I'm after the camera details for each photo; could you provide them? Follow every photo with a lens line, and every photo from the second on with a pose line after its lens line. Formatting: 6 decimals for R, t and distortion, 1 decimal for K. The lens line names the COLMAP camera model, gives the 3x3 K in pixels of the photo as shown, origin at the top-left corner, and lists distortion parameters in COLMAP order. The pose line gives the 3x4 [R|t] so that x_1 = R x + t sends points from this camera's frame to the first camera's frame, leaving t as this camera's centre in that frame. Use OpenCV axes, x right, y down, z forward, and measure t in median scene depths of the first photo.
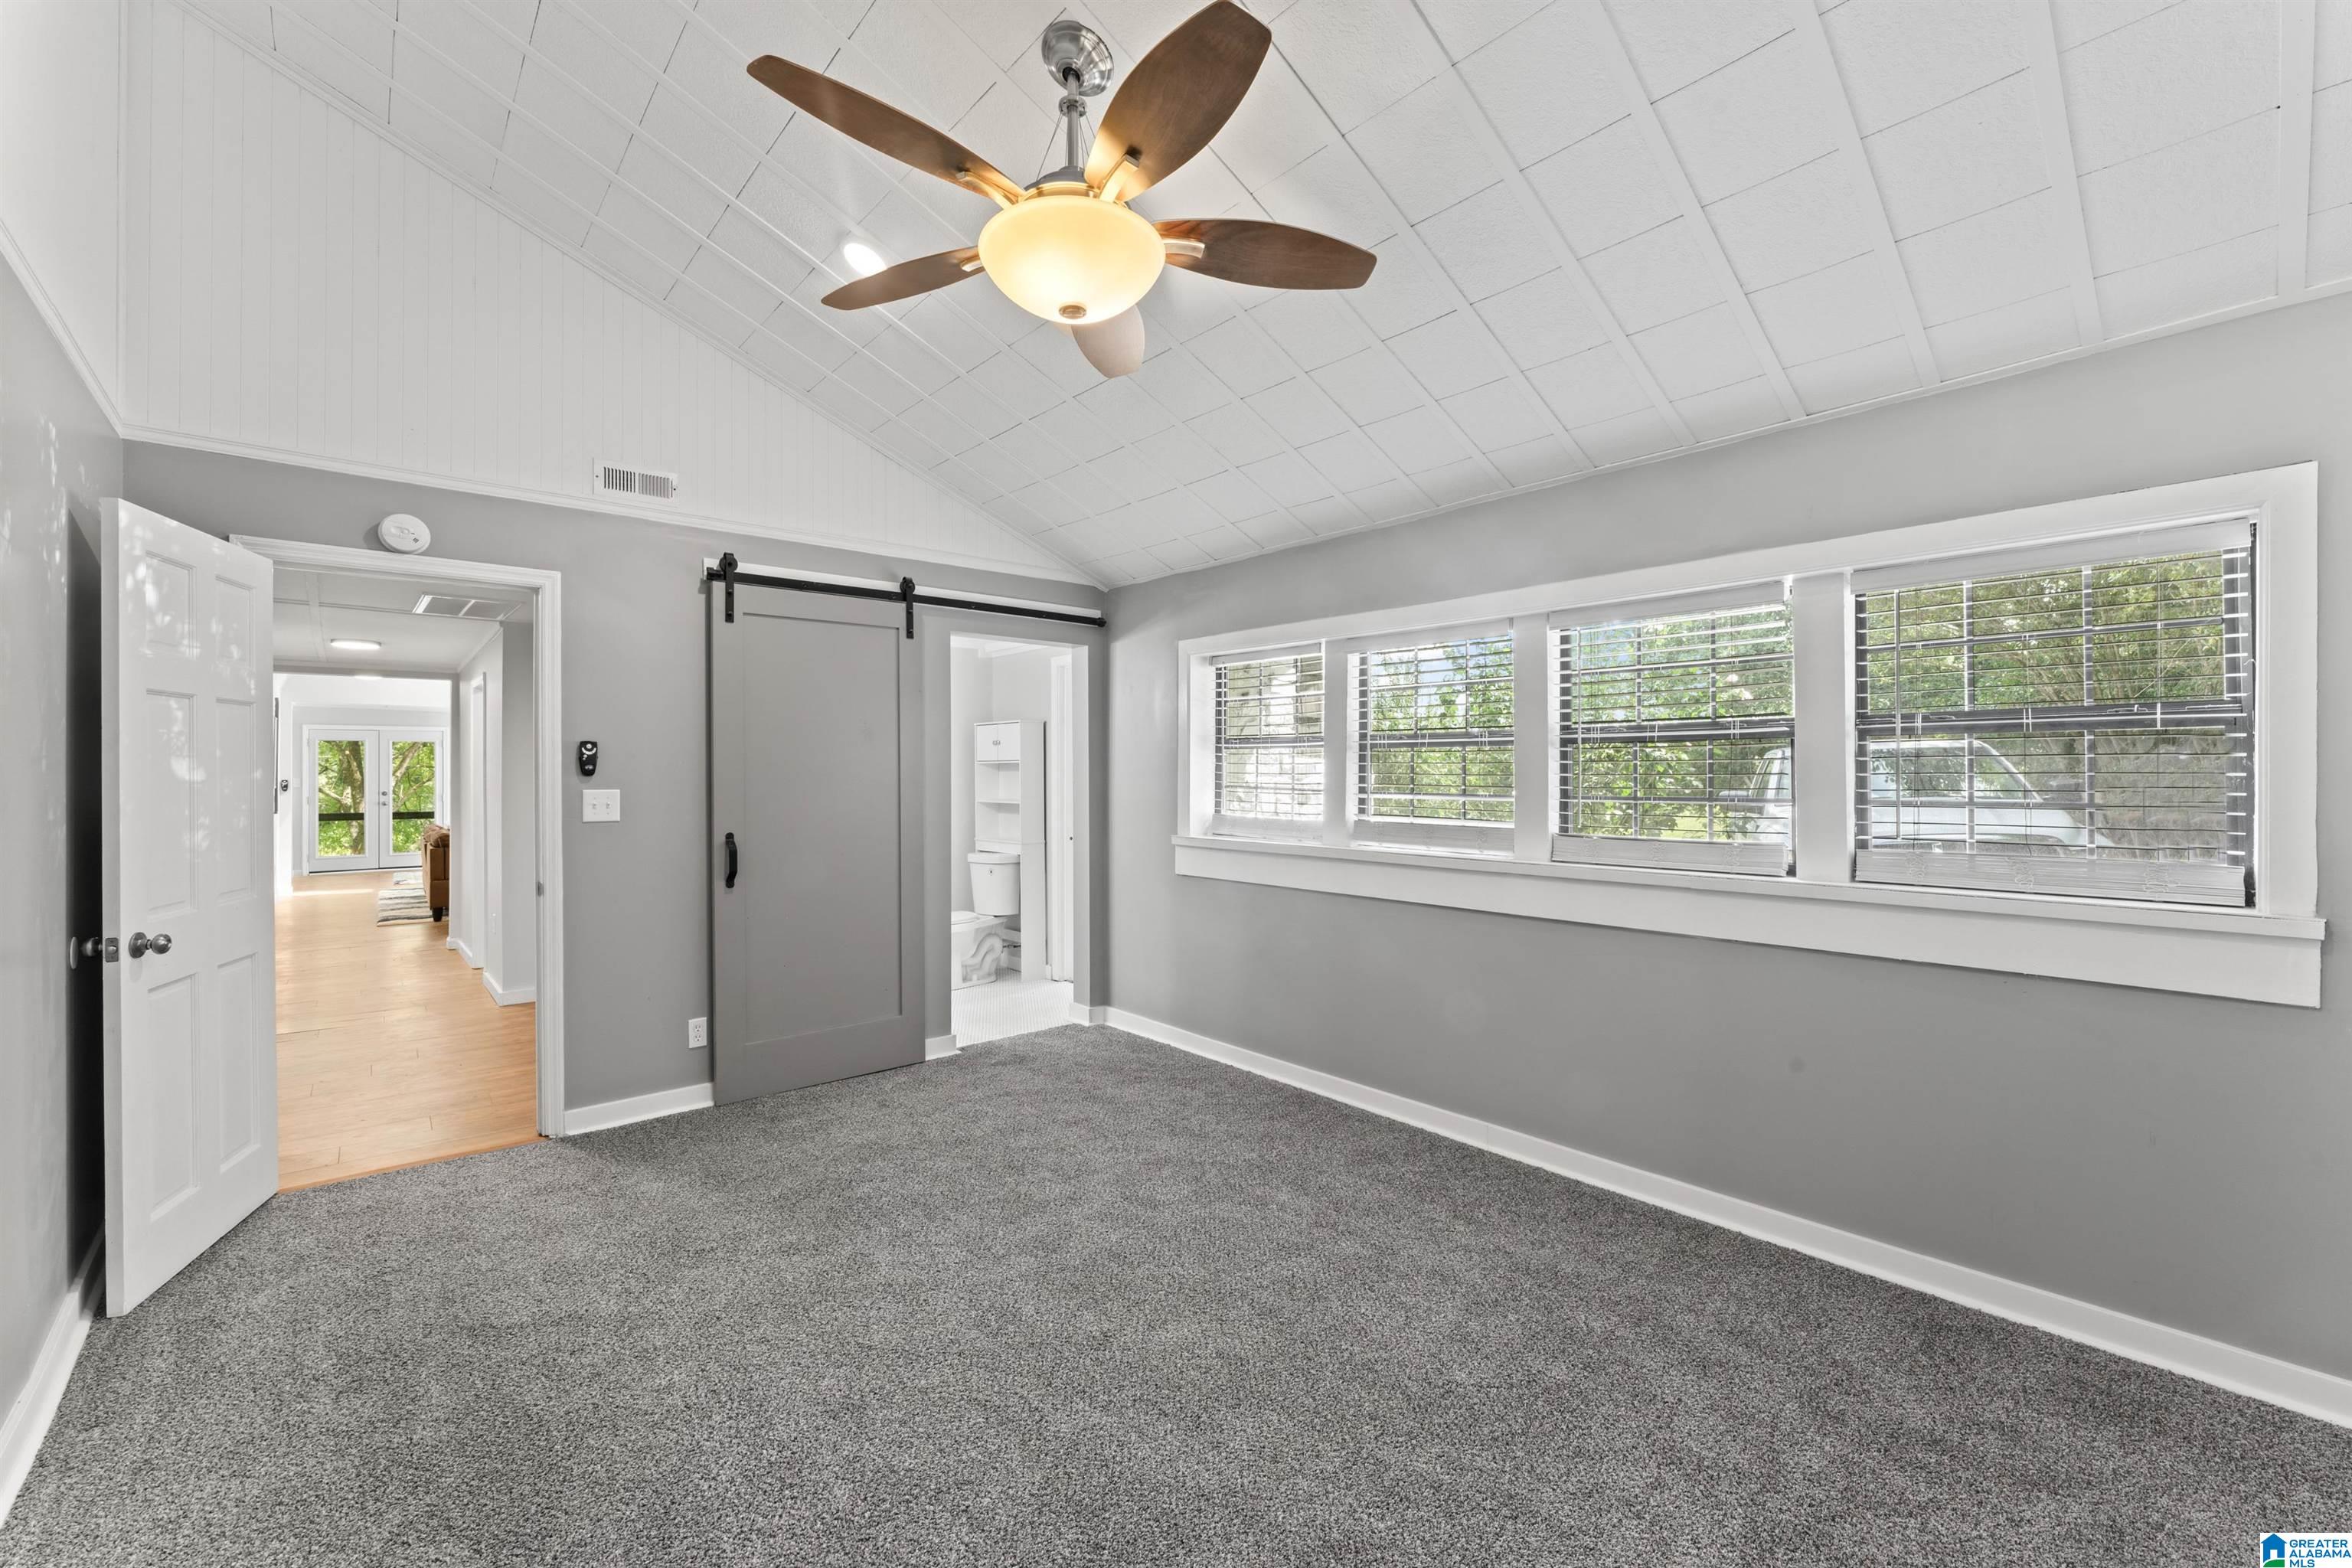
lens RADIAL K [[953.8, 0, 1172.9], [0, 953.8, 773.1], [0, 0, 1]] dist [-0.000671, -0.000181]
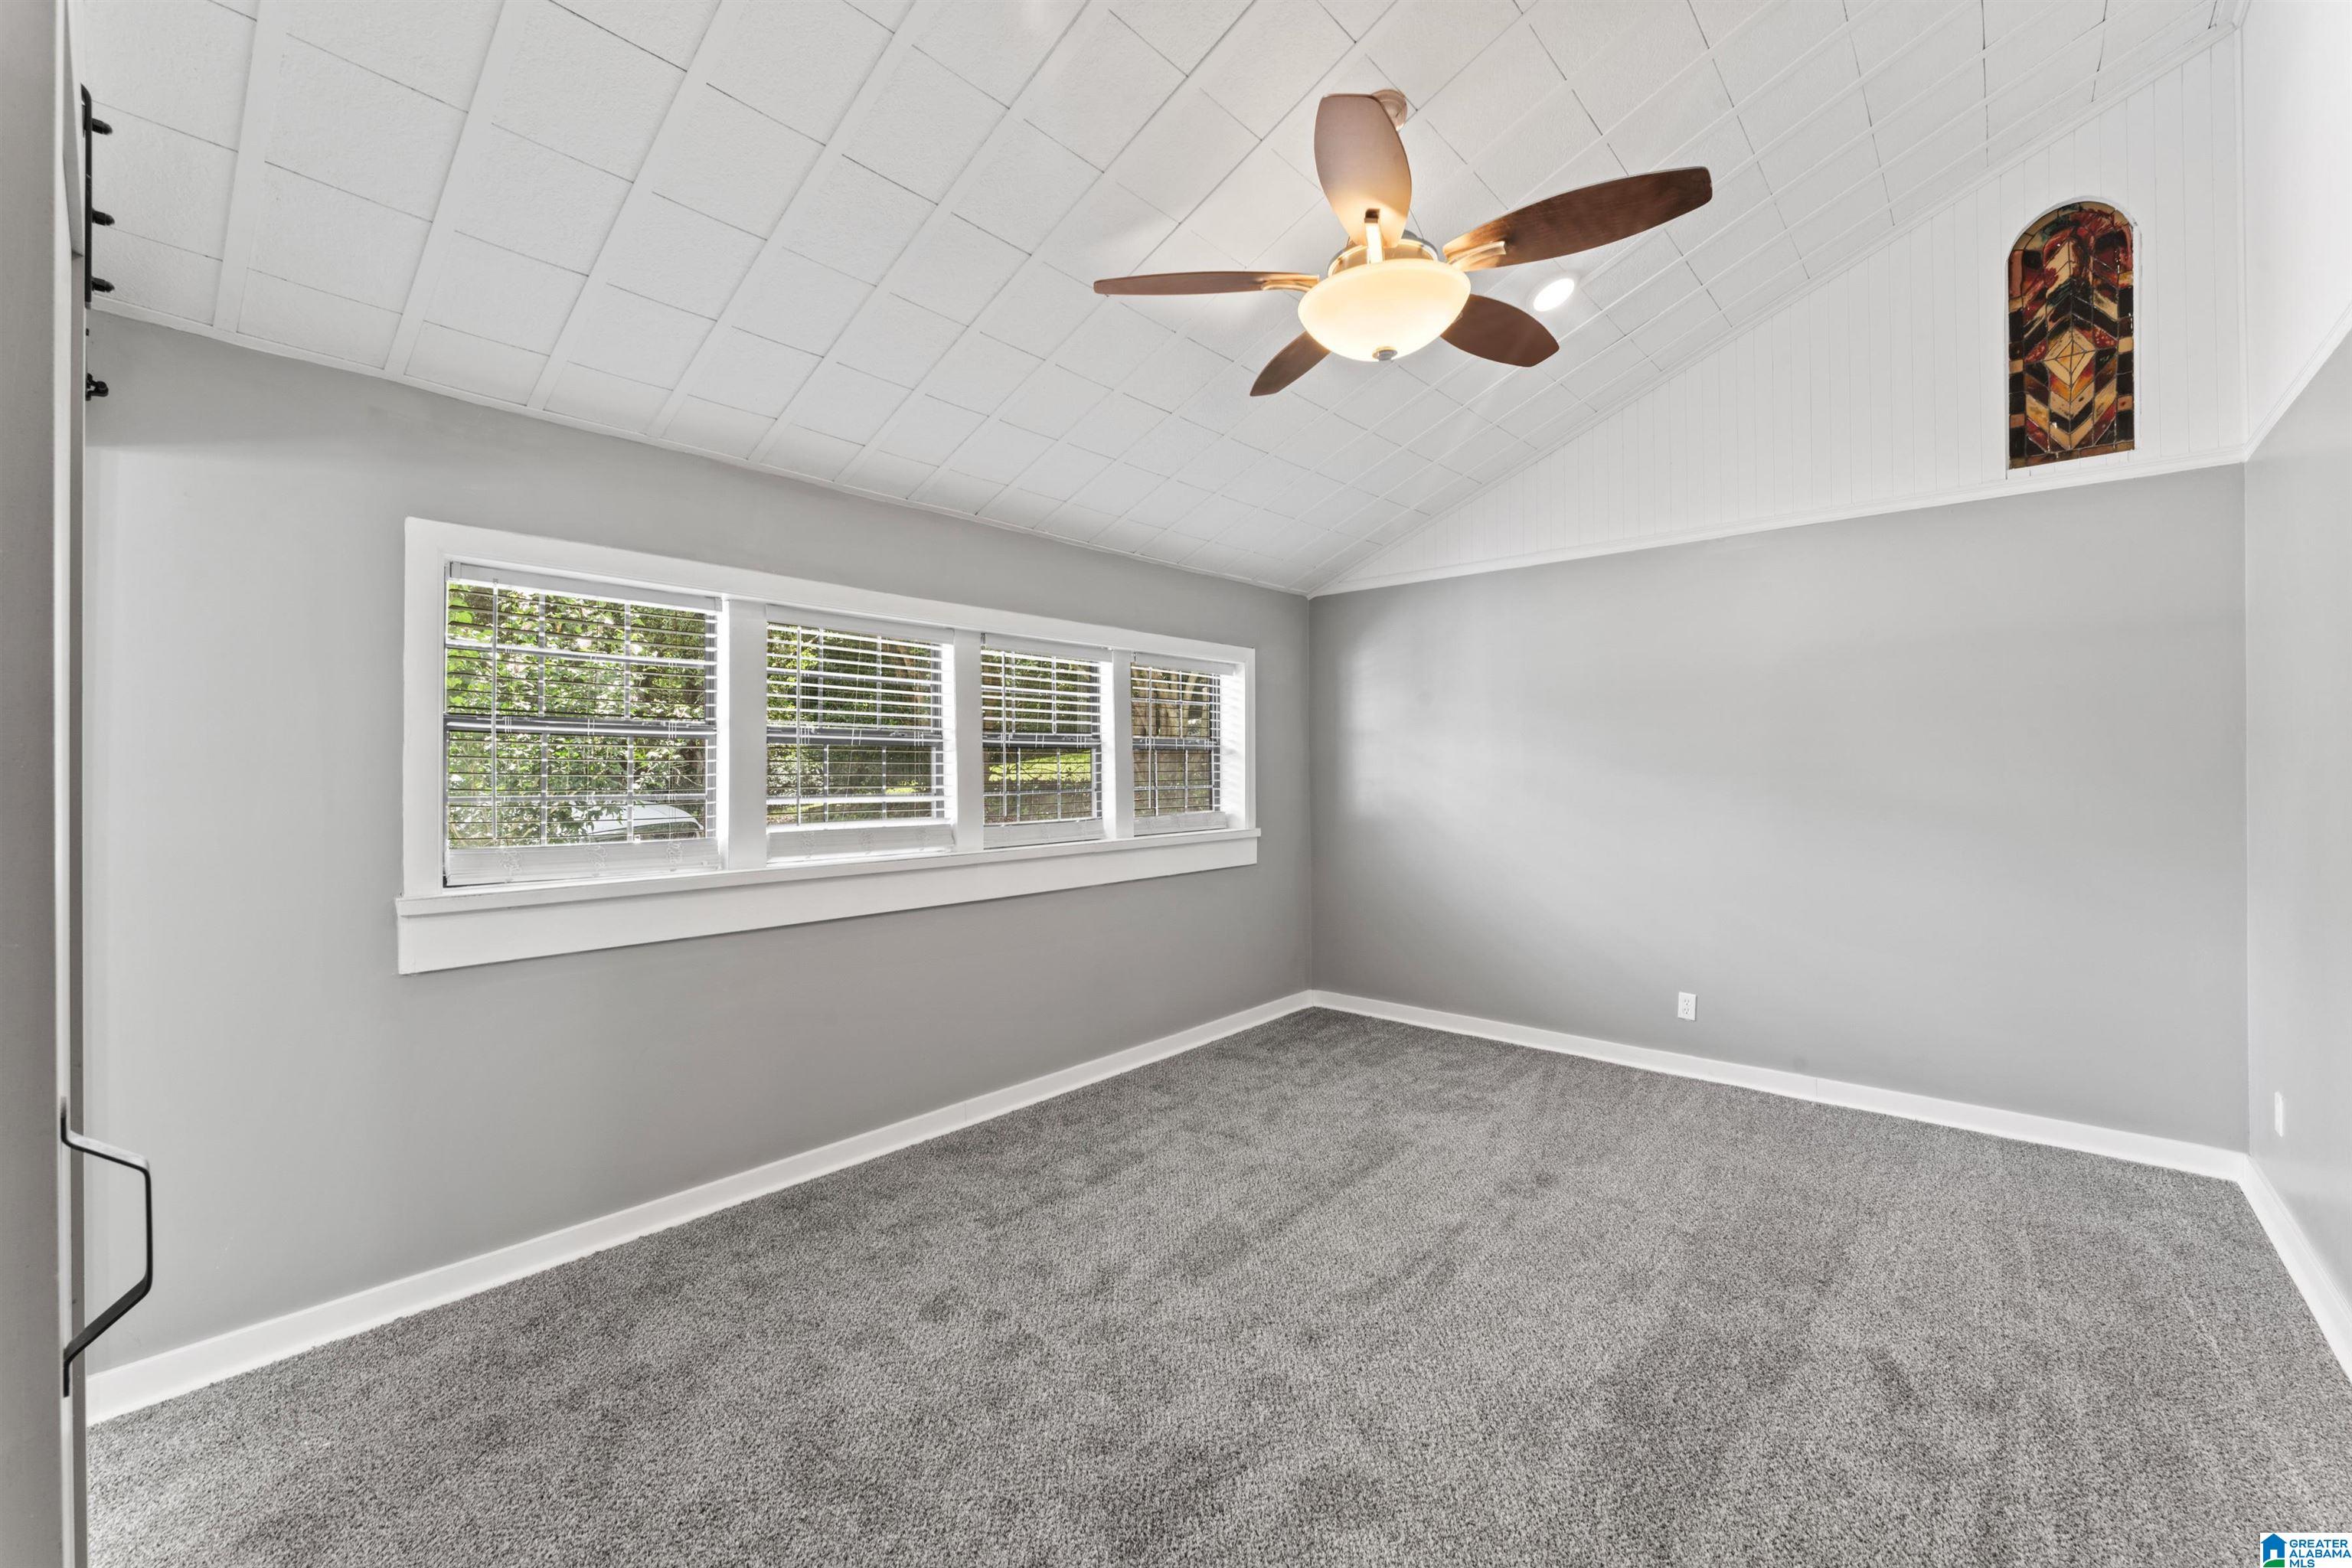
lens RADIAL K [[953.8, 0, 1172.9], [0, 953.8, 773.1], [0, 0, 1]] dist [-0.000671, -0.000181]
pose [[-0.131609, 0.002199, 0.991299, -0.690429], [0.006652, 0.999977, -0.001335, 0.002968], [-0.991279, 0.006419, -0.131621, 0.828386]]
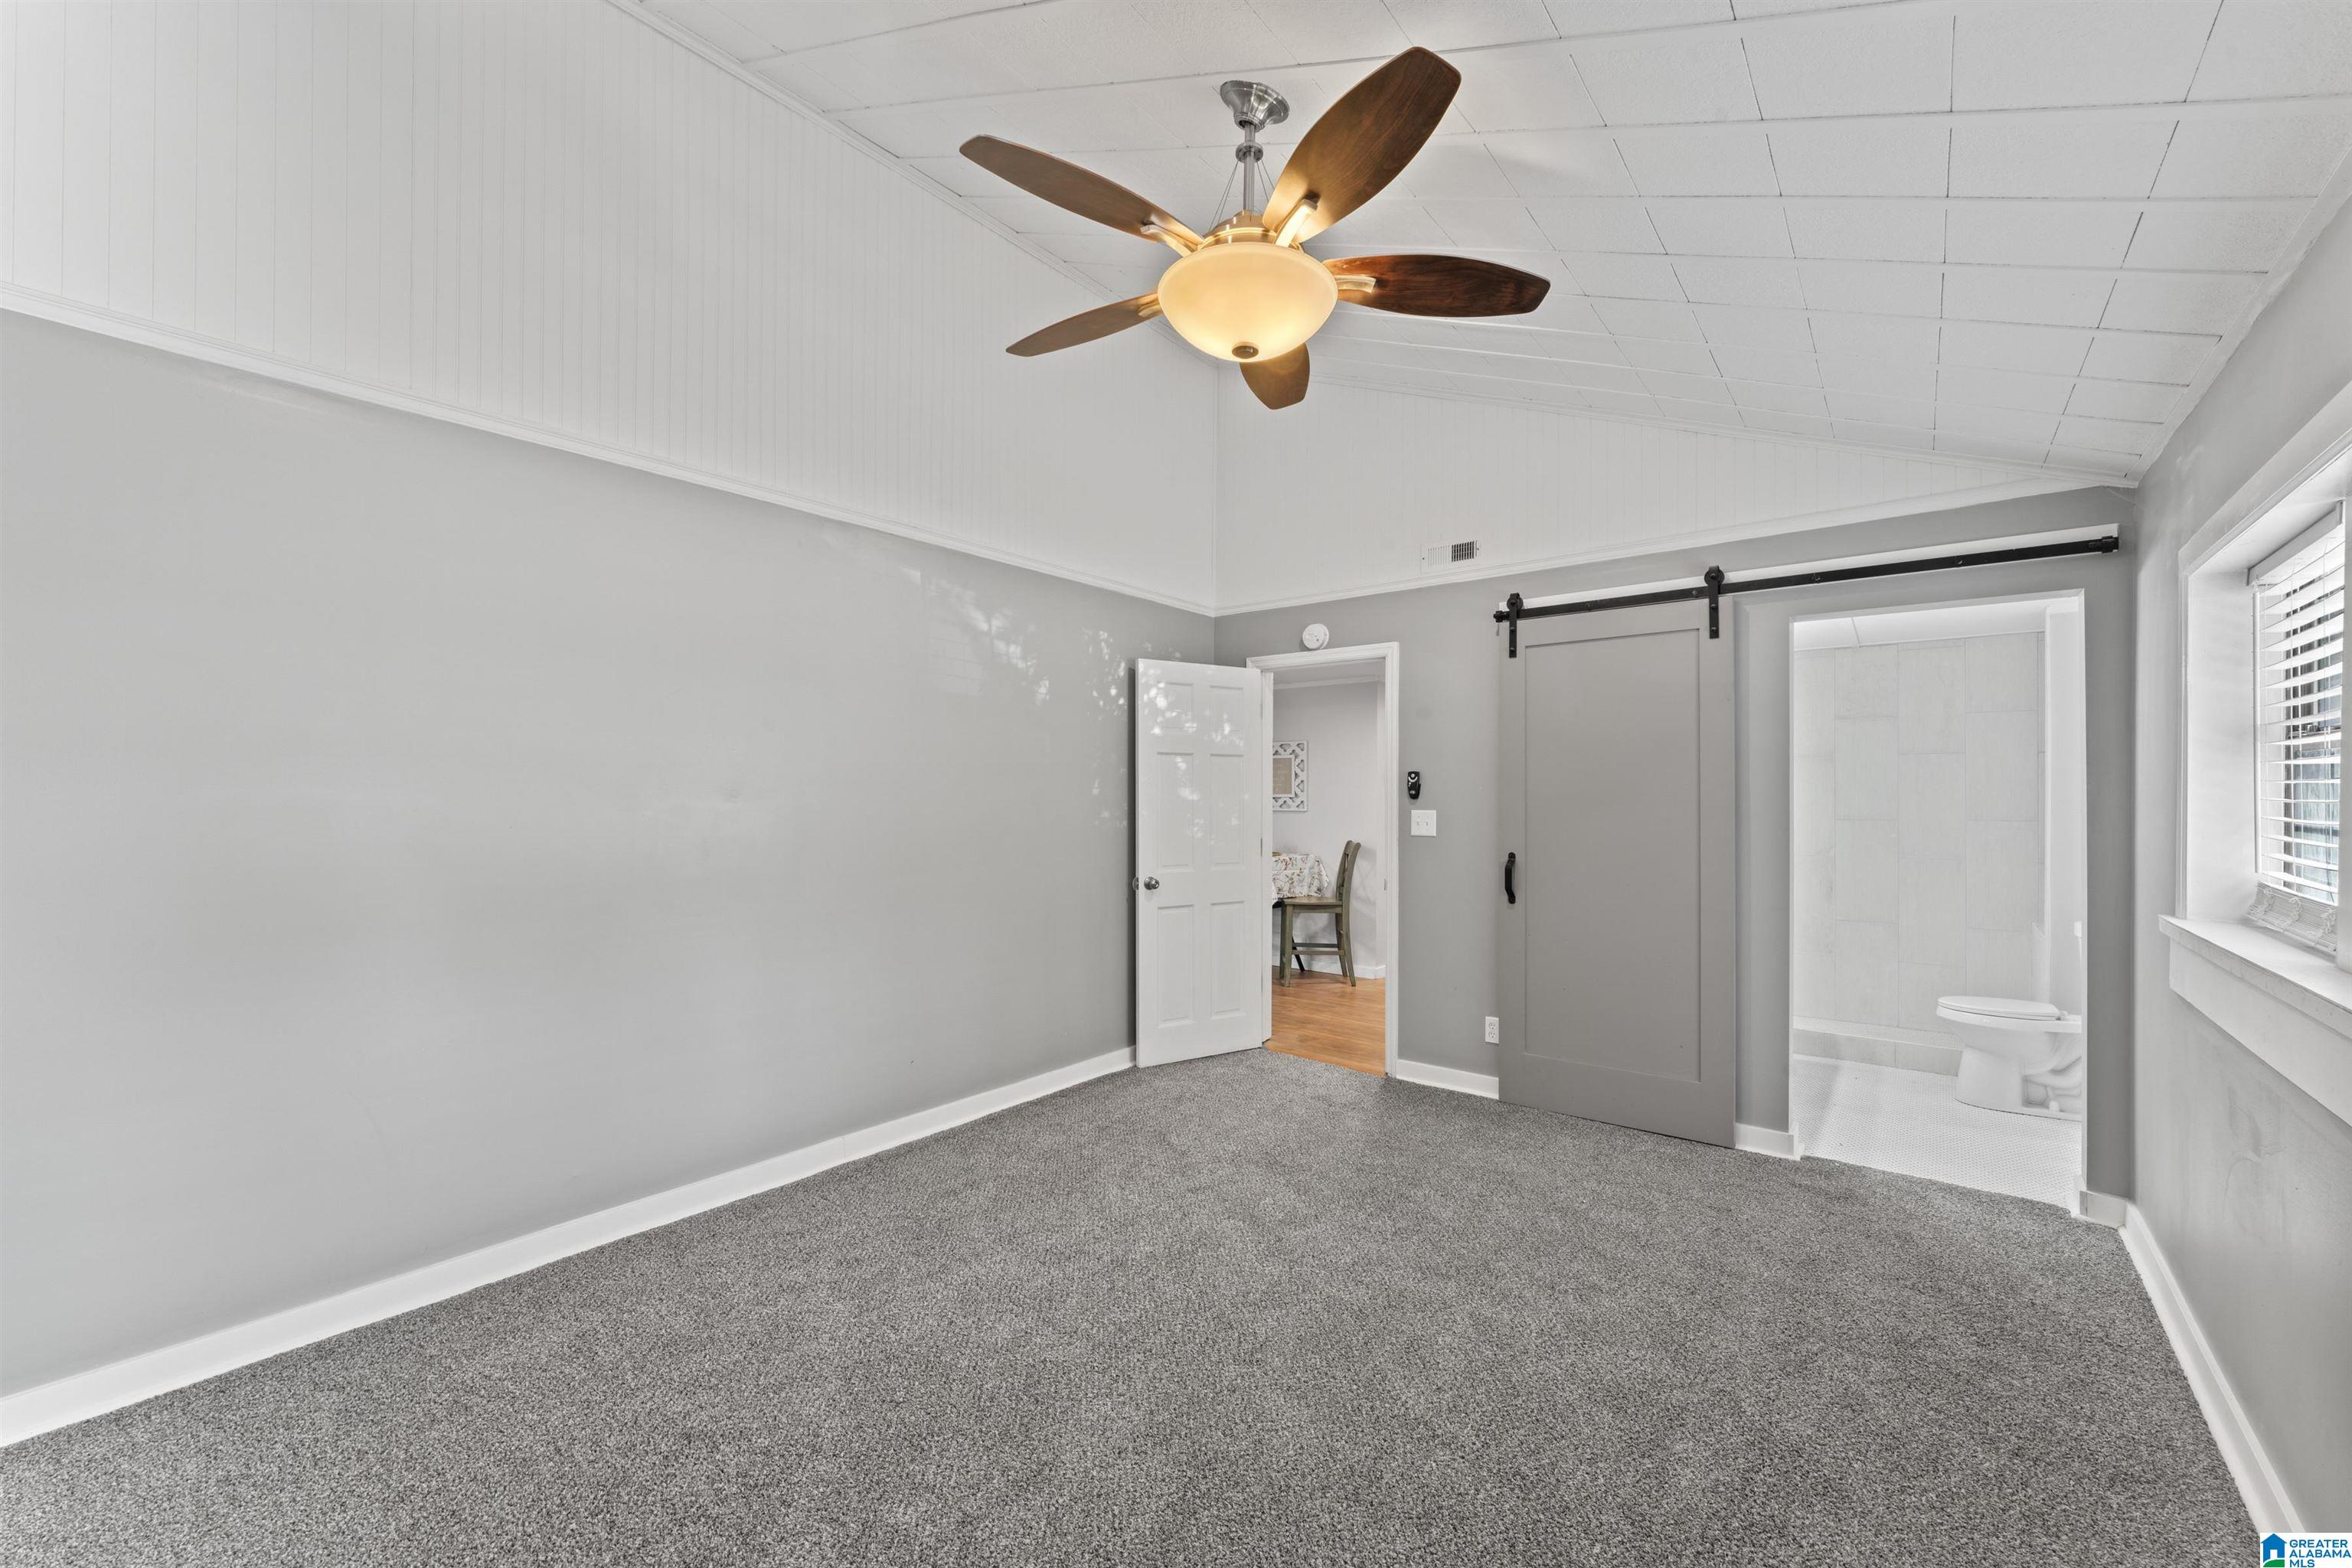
lens RADIAL K [[945.6, 0, 1172.5], [0, 945.6, 796.5], [0, 0, 1]] dist [-0.000102, -0.000020]
pose [[0.182558, 0.002602, -0.983192, 0.532884], [-0.003868, 0.999991, 0.001928, -0.001457], [0.983188, 0.003451, 0.182566, 0.440063]]
